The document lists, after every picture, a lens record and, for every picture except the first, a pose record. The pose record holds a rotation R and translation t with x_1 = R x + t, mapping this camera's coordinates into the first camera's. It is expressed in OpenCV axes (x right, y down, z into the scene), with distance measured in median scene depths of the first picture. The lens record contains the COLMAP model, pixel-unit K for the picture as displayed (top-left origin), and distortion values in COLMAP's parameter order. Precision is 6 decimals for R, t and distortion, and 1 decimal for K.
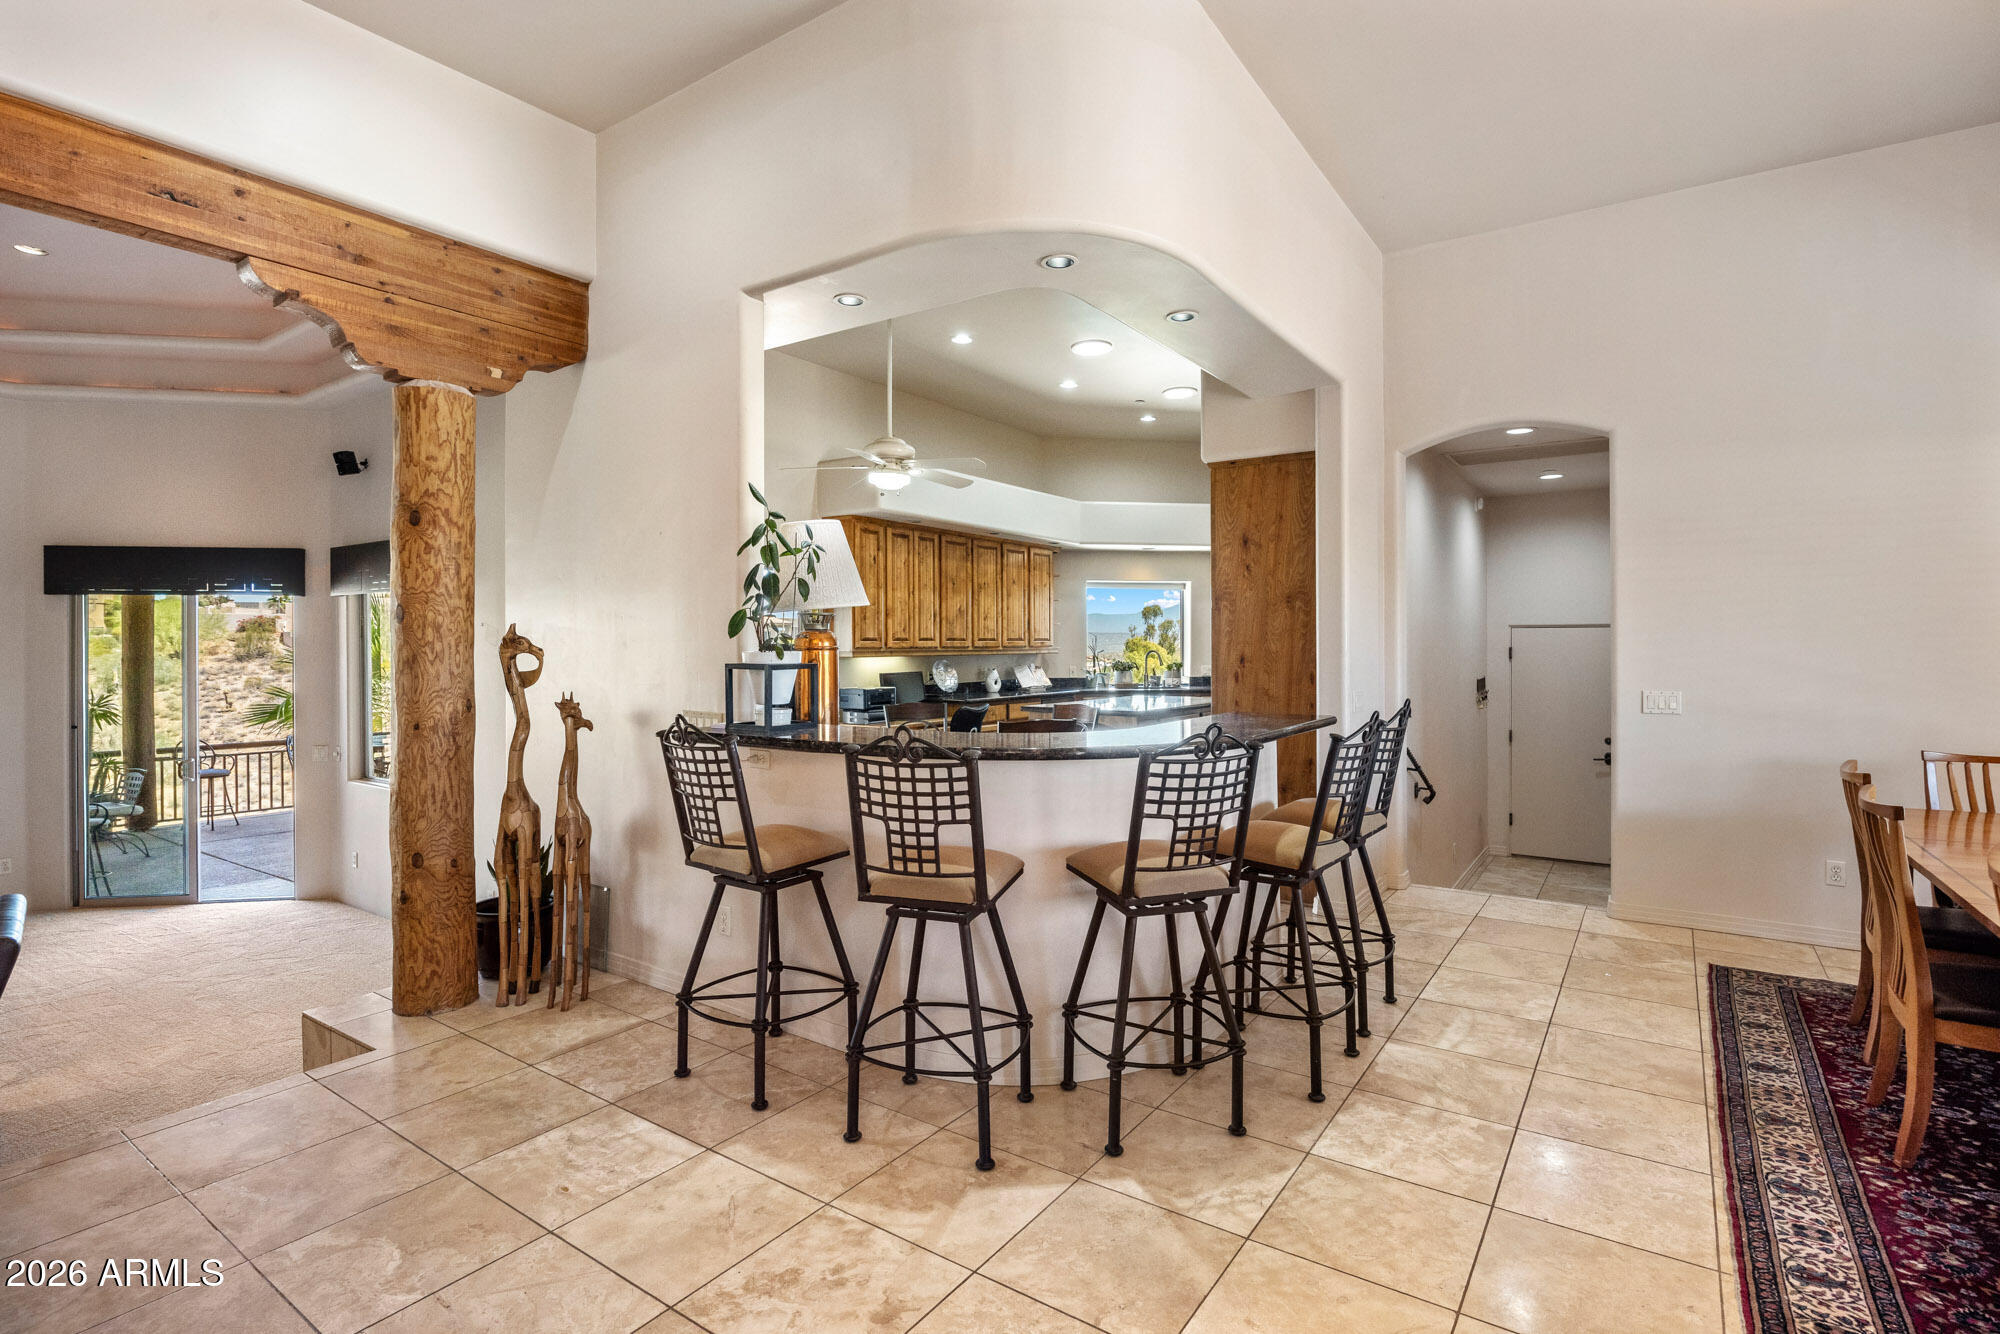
lens RADIAL K [[969.6, 0, 1006.9], [0, 969.6, 653.4], [0, 0, 1]] dist [-0.010928, 0.000327]
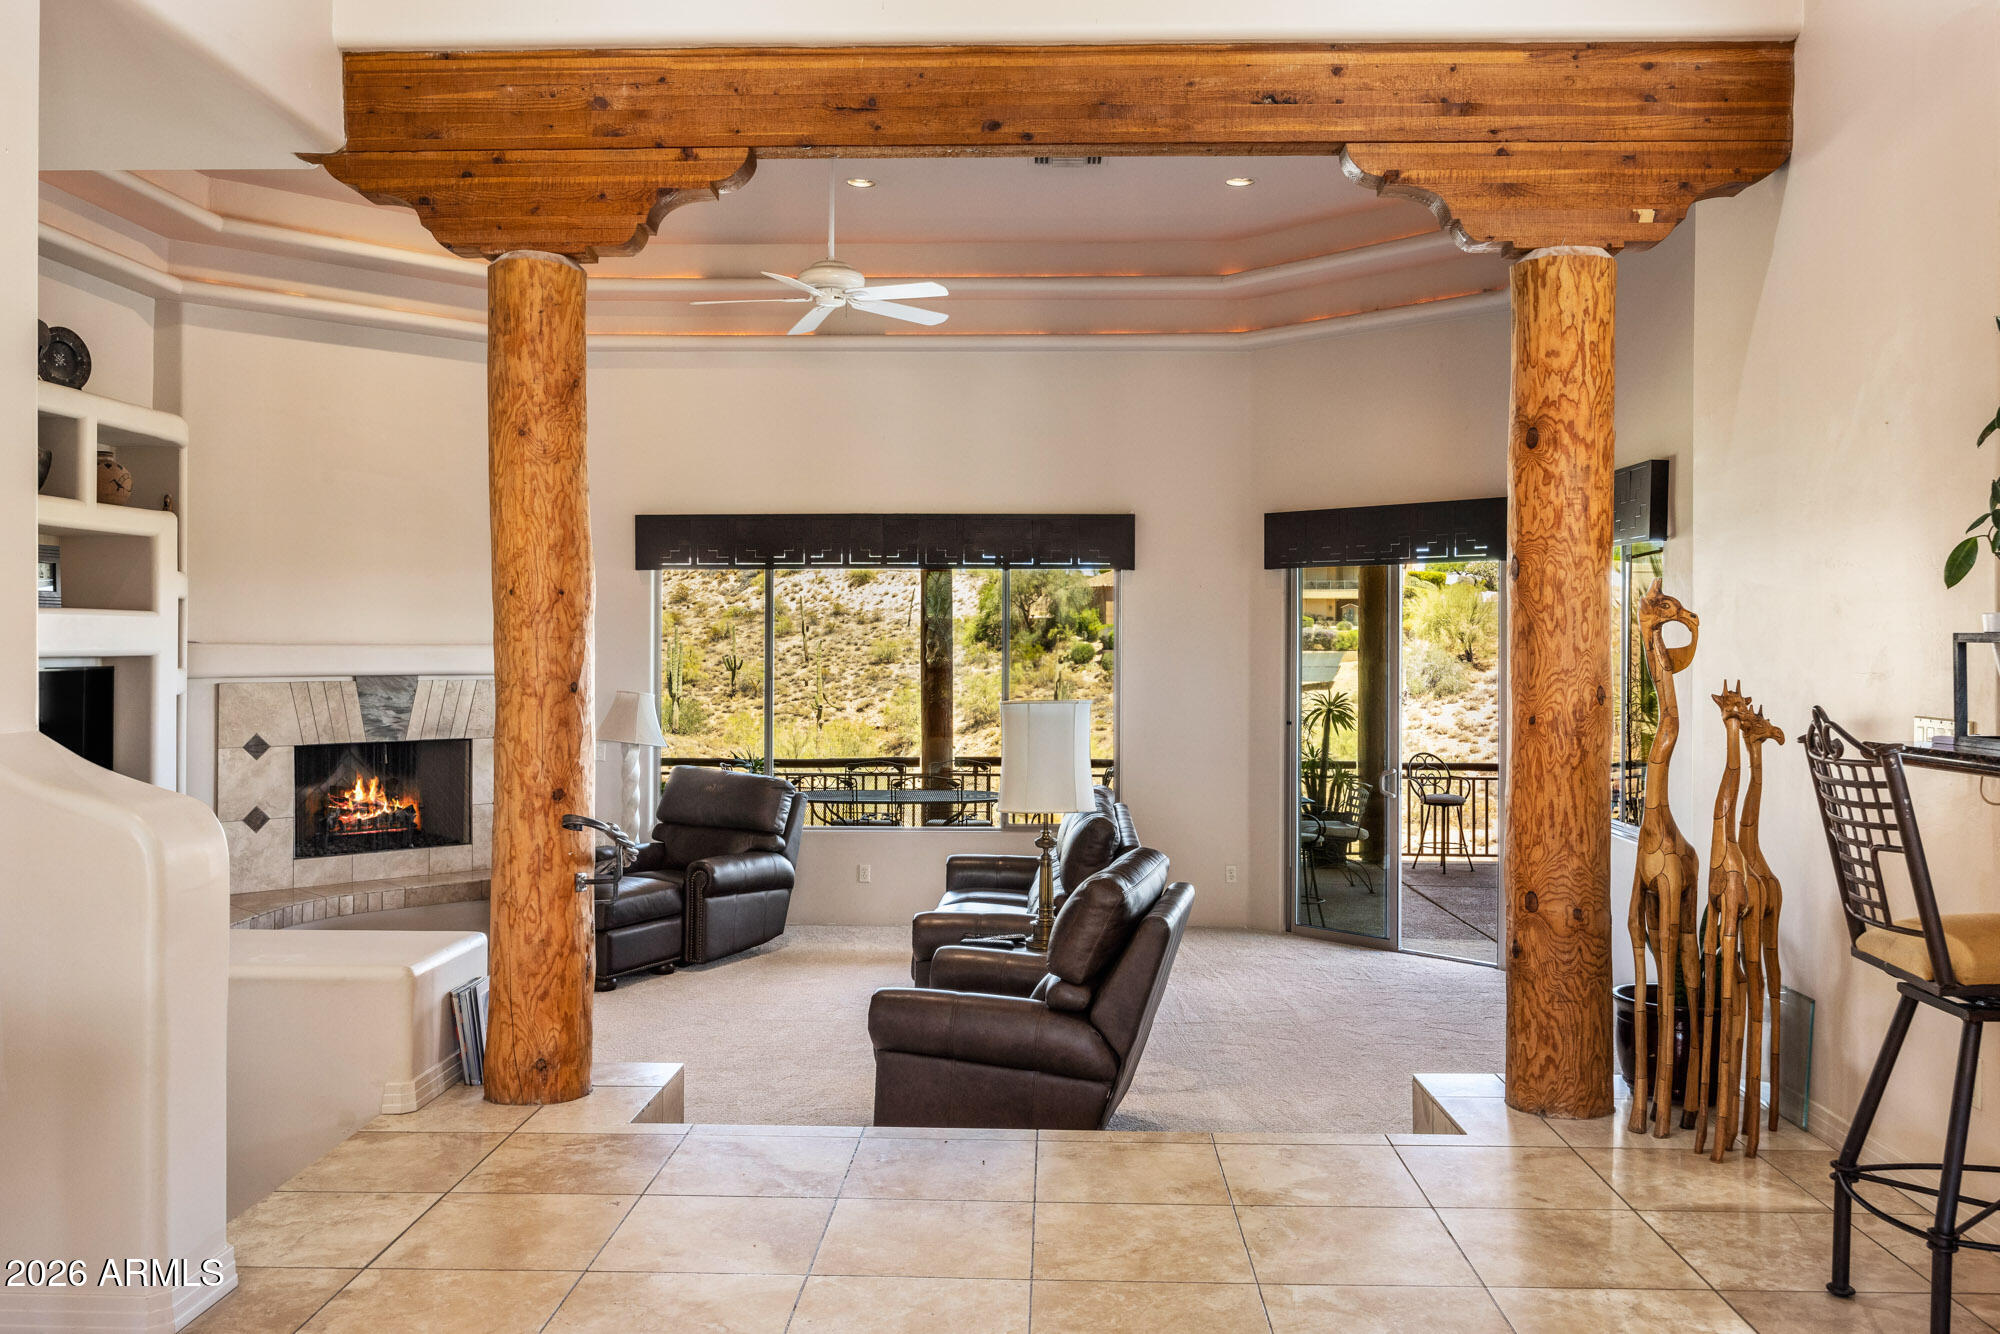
lens RADIAL K [[1615.4, 0, 1005.3], [0, 1615.4, 669.3], [0, 0, 1]] dist [0.006128, 0.004116]
pose [[0.548259, 0.019522, -0.836081, 0.200710], [-0.014782, 0.999798, 0.013651, 0.025652], [0.836178, 0.004875, 0.548436, -0.016668]]
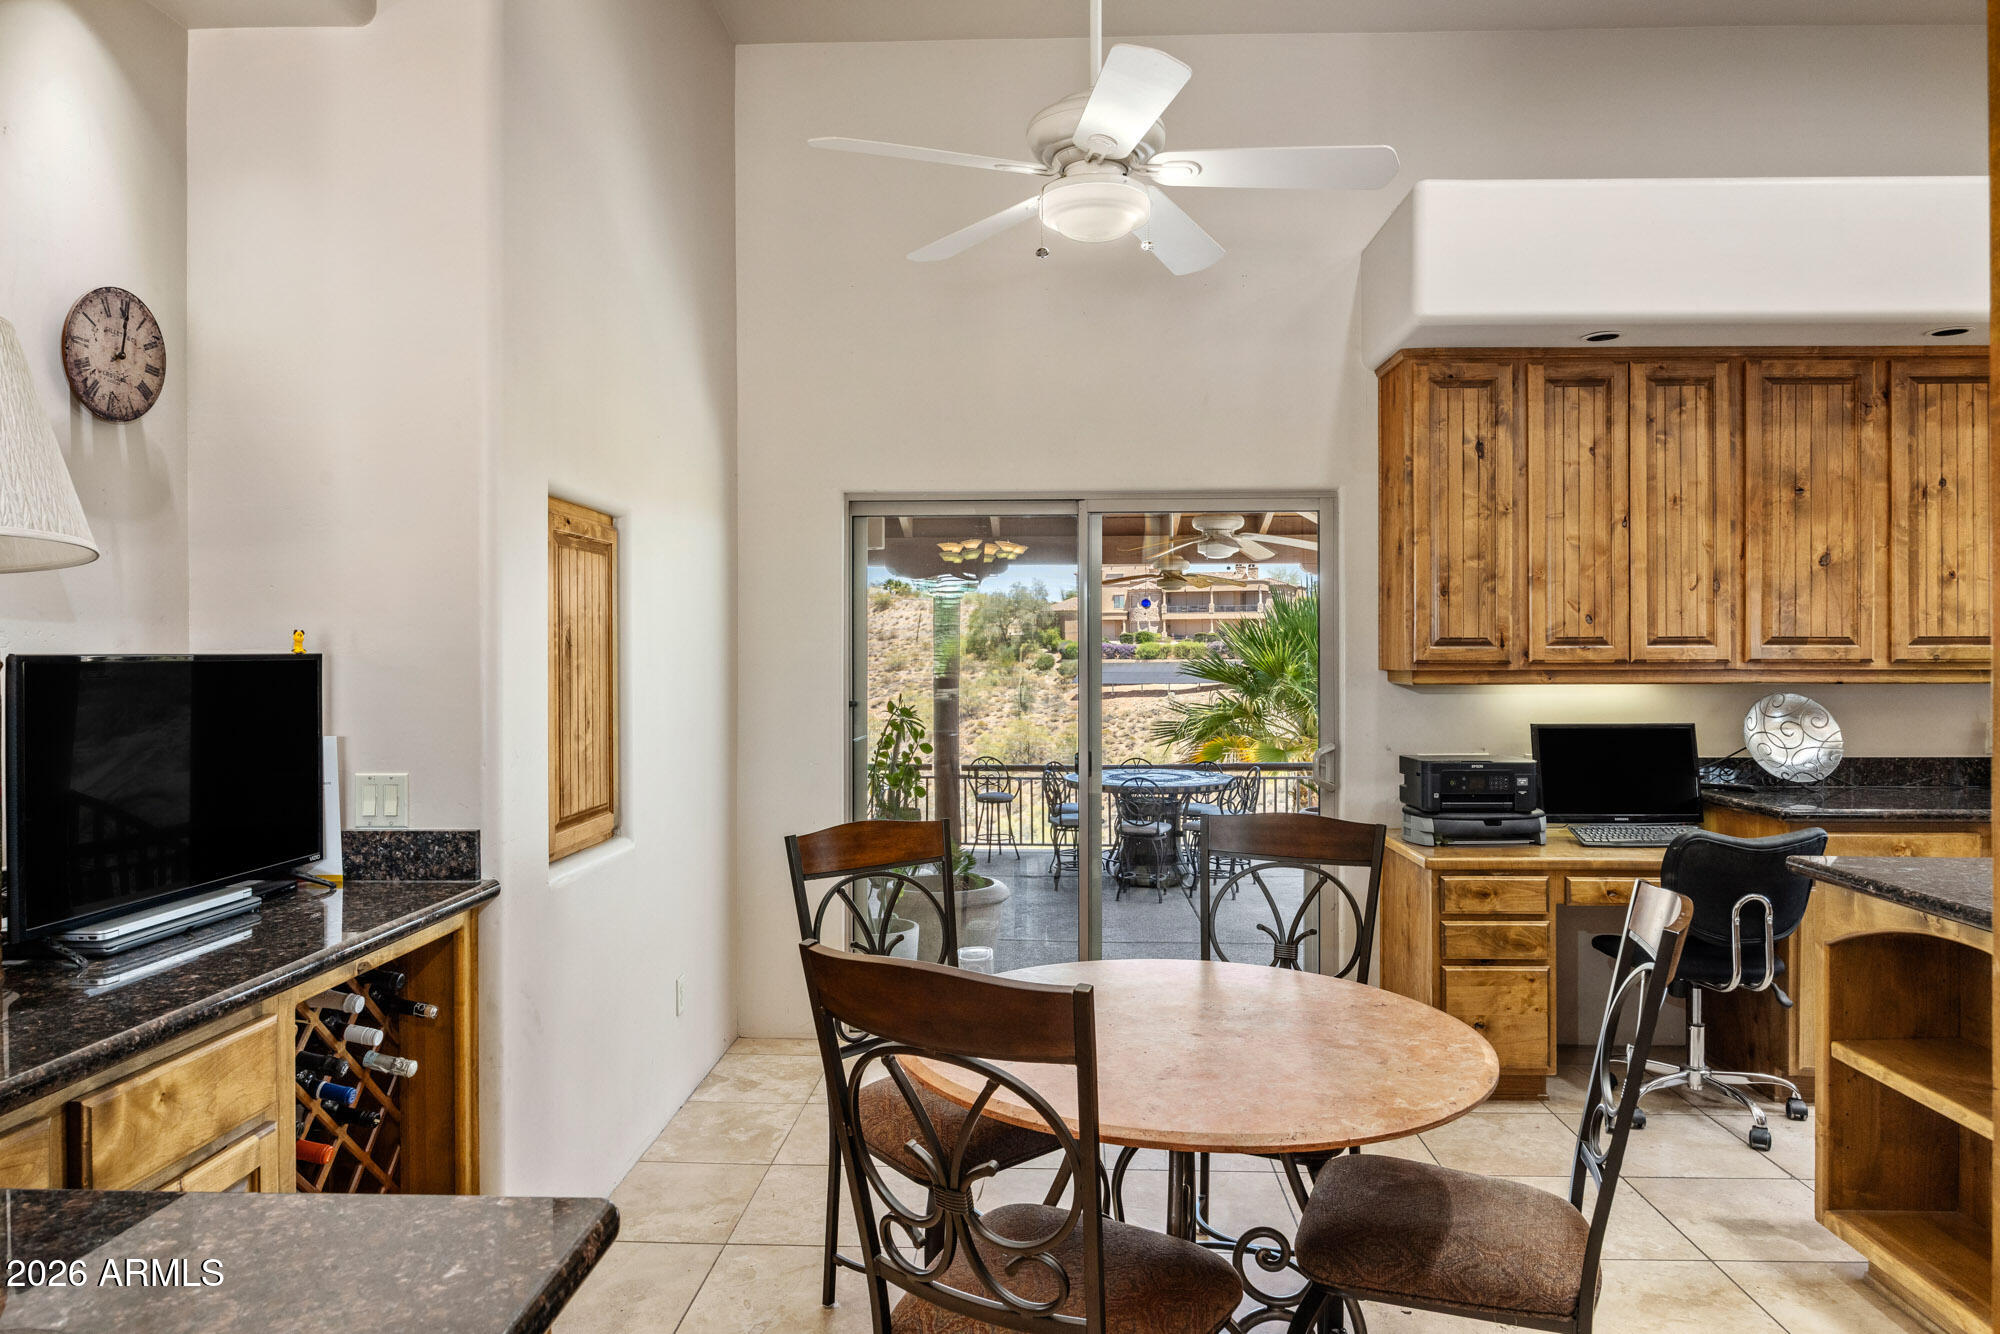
lens RADIAL K [[1227.8, 0, 1004.3], [0, 1227.8, 658.2], [0, 0, 1]] dist [-0.000202, 0.000206]
pose [[0.532976, 0.006216, -0.846107, 0.416159], [-0.009457, 0.999954, 0.001390, -0.013687], [0.846077, 0.007261, 0.533011, 1.157075]]
